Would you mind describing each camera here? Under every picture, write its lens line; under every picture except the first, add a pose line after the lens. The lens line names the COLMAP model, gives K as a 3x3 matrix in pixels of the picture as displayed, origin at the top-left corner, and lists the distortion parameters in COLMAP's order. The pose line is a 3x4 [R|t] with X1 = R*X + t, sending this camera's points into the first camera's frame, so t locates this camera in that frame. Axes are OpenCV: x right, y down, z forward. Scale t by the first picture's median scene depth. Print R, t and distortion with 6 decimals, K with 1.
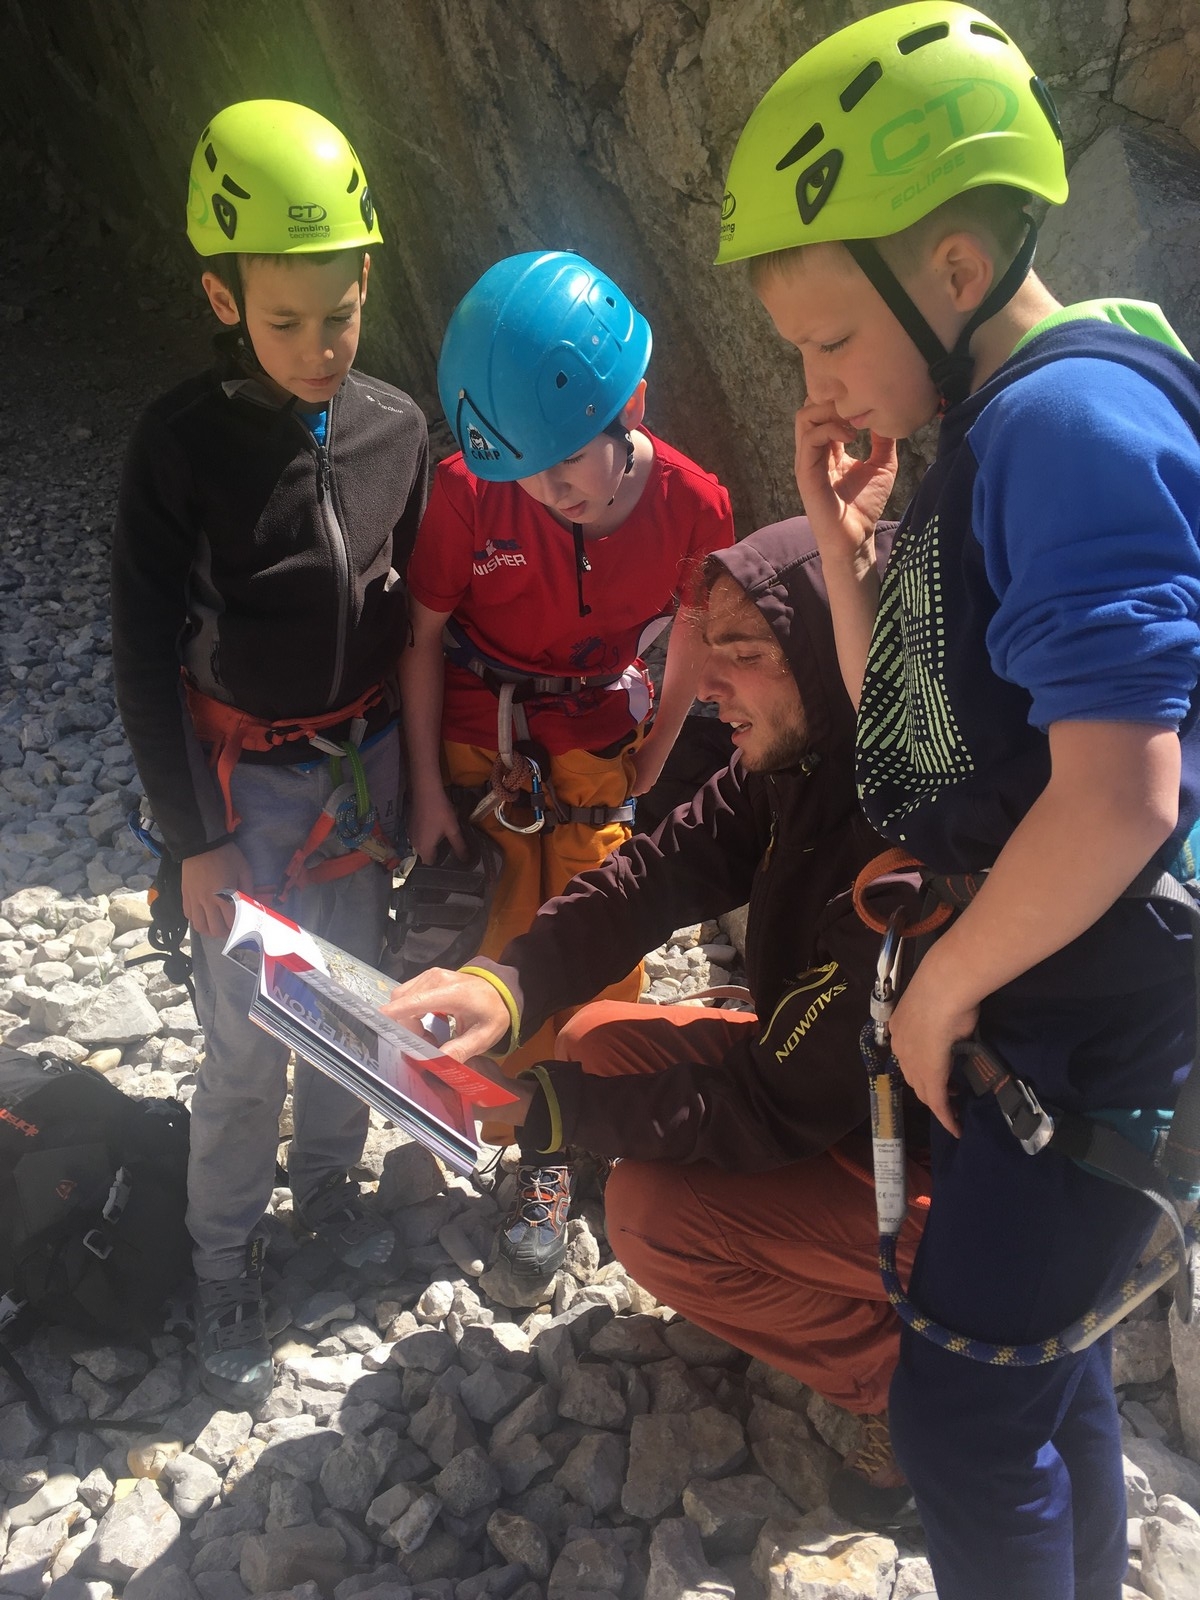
lens RADIAL K [[1365.0, 0, 603.6], [0, 1365.0, 810.6], [0, 0, 1]] dist [0.101431, -0.145057]
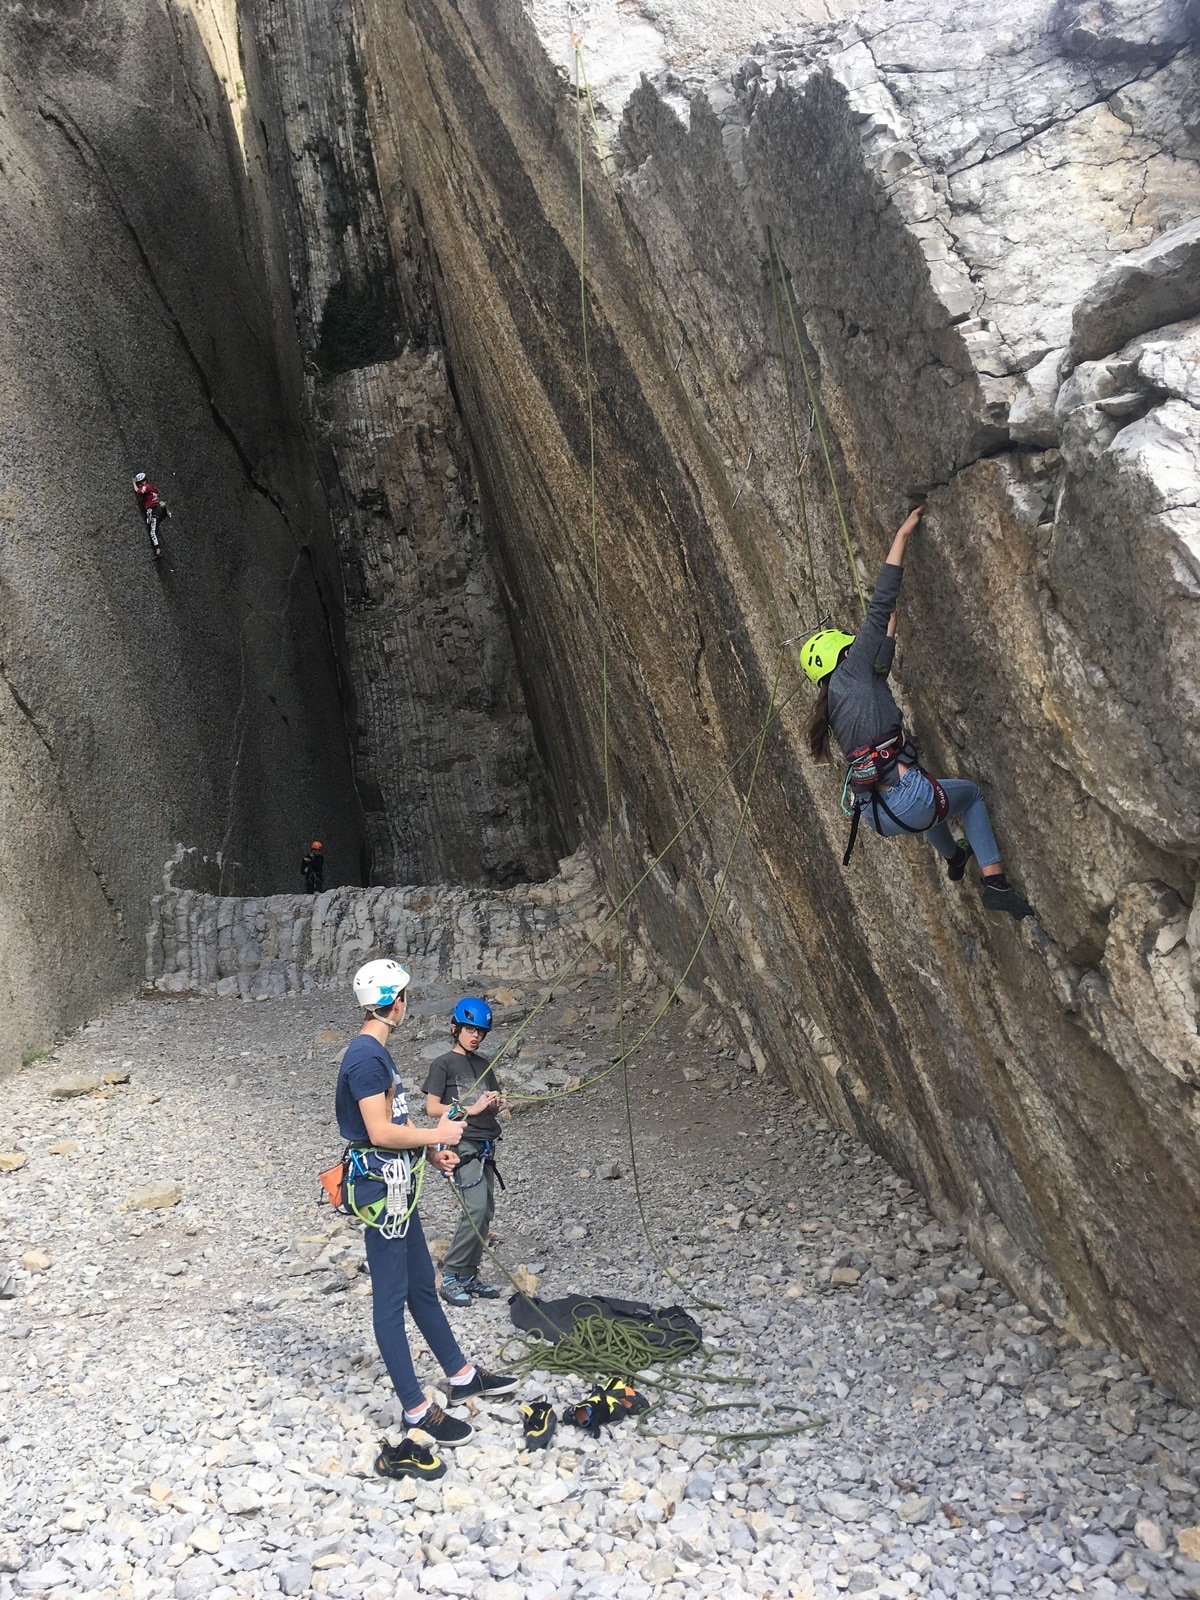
lens RADIAL K [[1365.0, 0, 609.7], [0, 1365.0, 801.6], [0, 0, 1]] dist [0.101431, -0.145057]
pose [[0.917460, -0.053414, -0.394226, 0.069585], [-0.144785, 0.878158, -0.455934, -0.153259], [0.370546, 0.475379, 0.797941, 0.136512]]
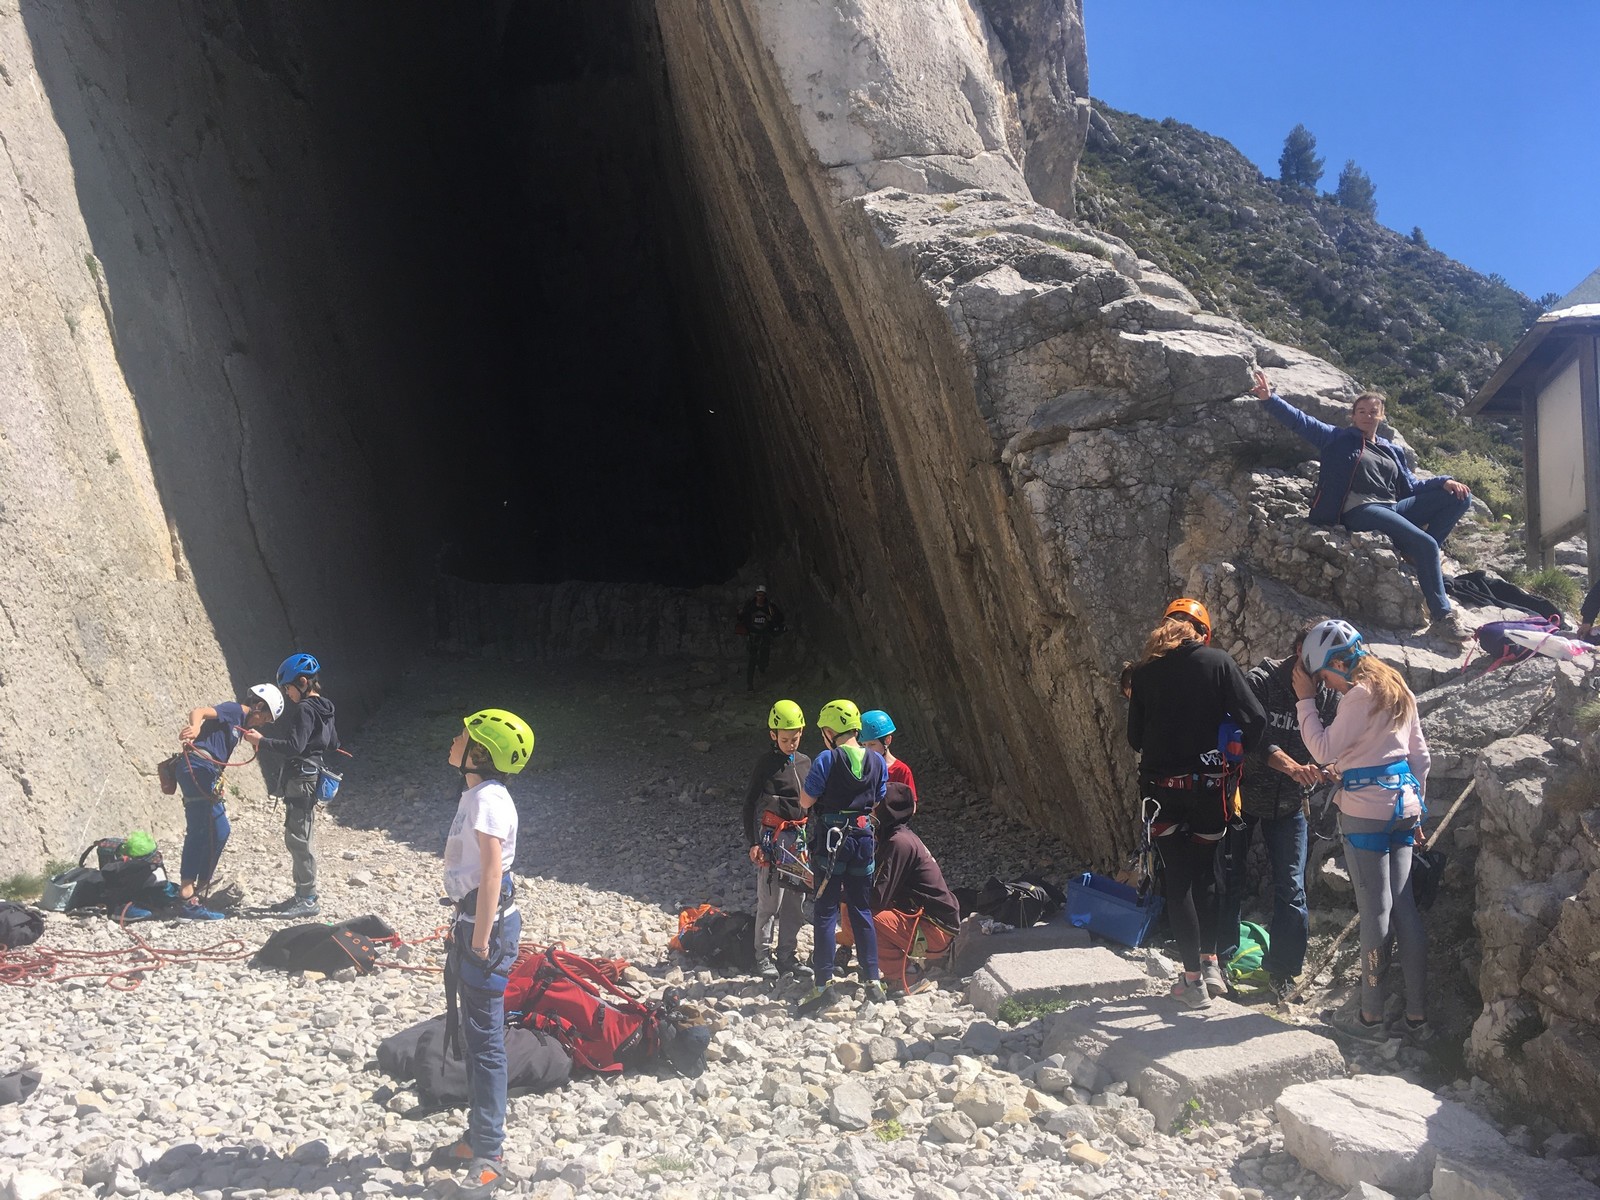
lens RADIAL K [[1365.0, 0, 802.6], [0, 1365.0, 605.9], [0, 0, 1]] dist [0.101431, -0.145057]
pose [[0.936865, 0.029265, -0.348464, 0.393507], [-0.173394, 0.904239, -0.390239, 0.301464], [0.303674, 0.426022, 0.852225, -0.920754]]
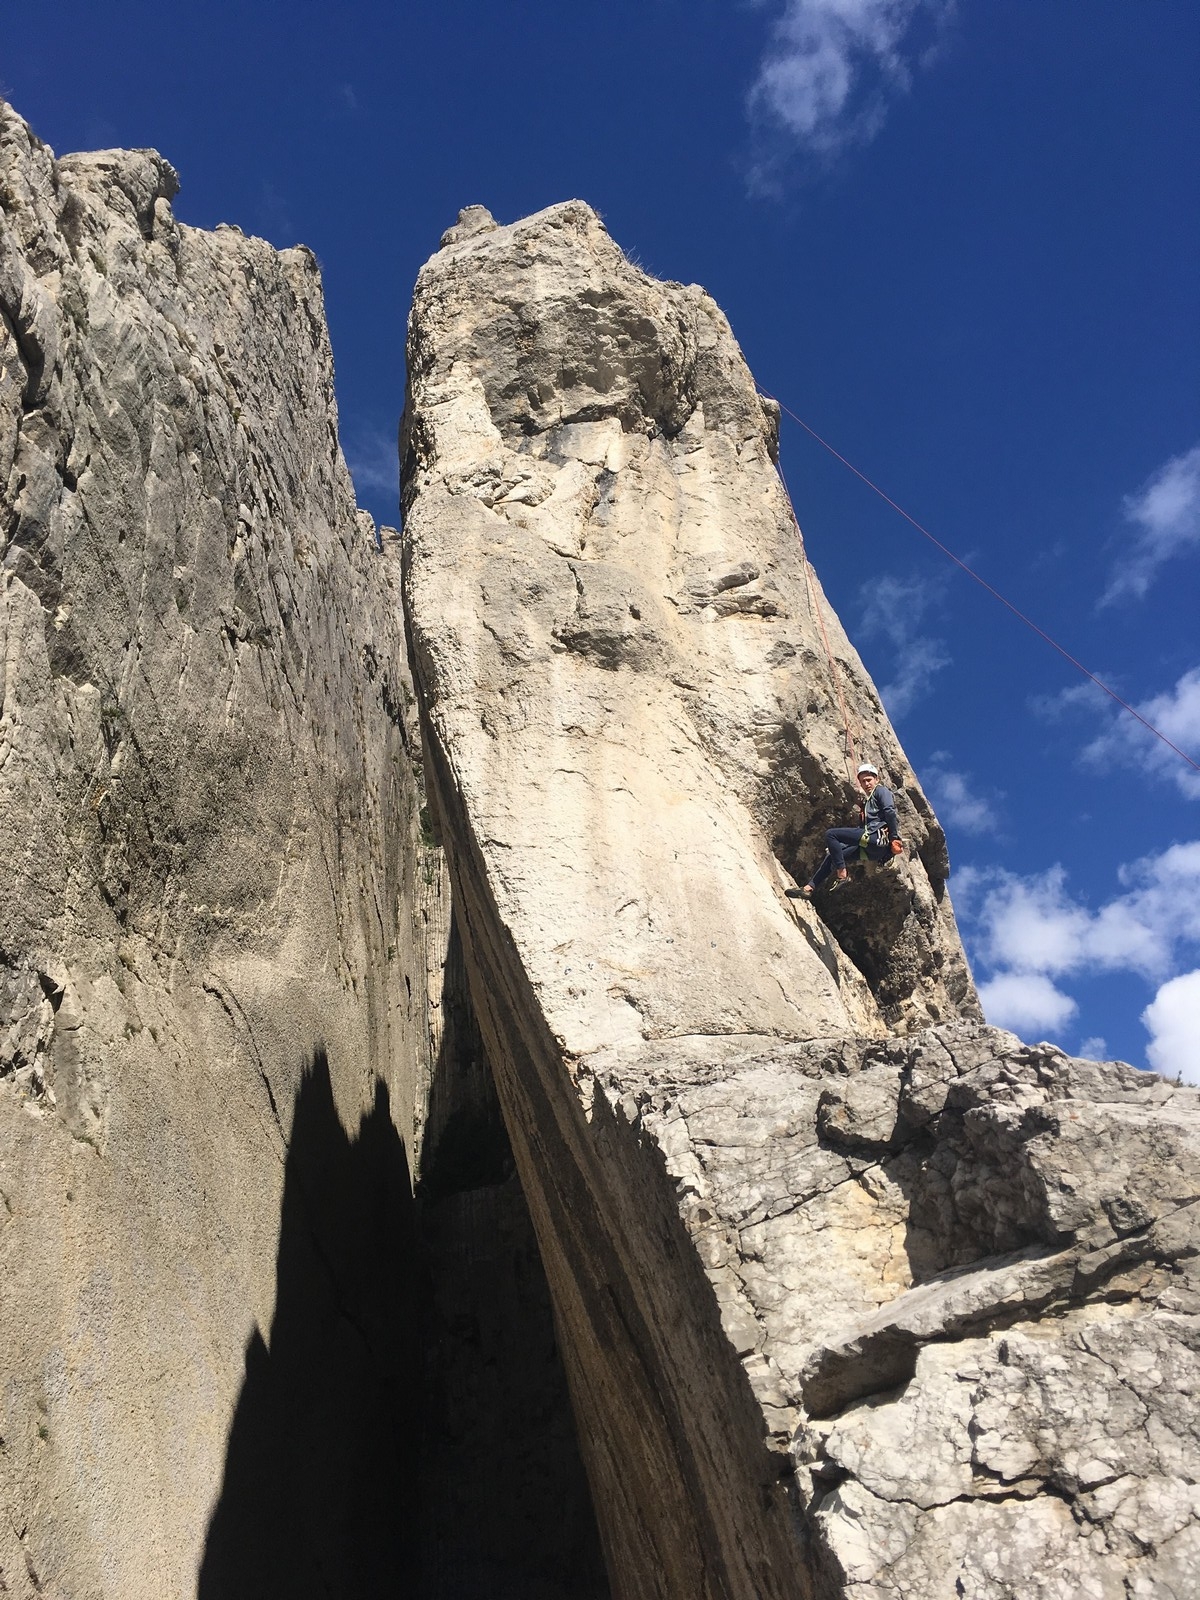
lens RADIAL K [[1365.0, 0, 615.6], [0, 1365.0, 805.8], [0, 0, 1]] dist [0.101431, -0.145057]
pose [[0.890078, -0.256152, -0.377025, 0.296134], [-0.215750, 0.491866, -0.843516, -0.150567], [0.401514, 0.832138, 0.382534, 0.016870]]
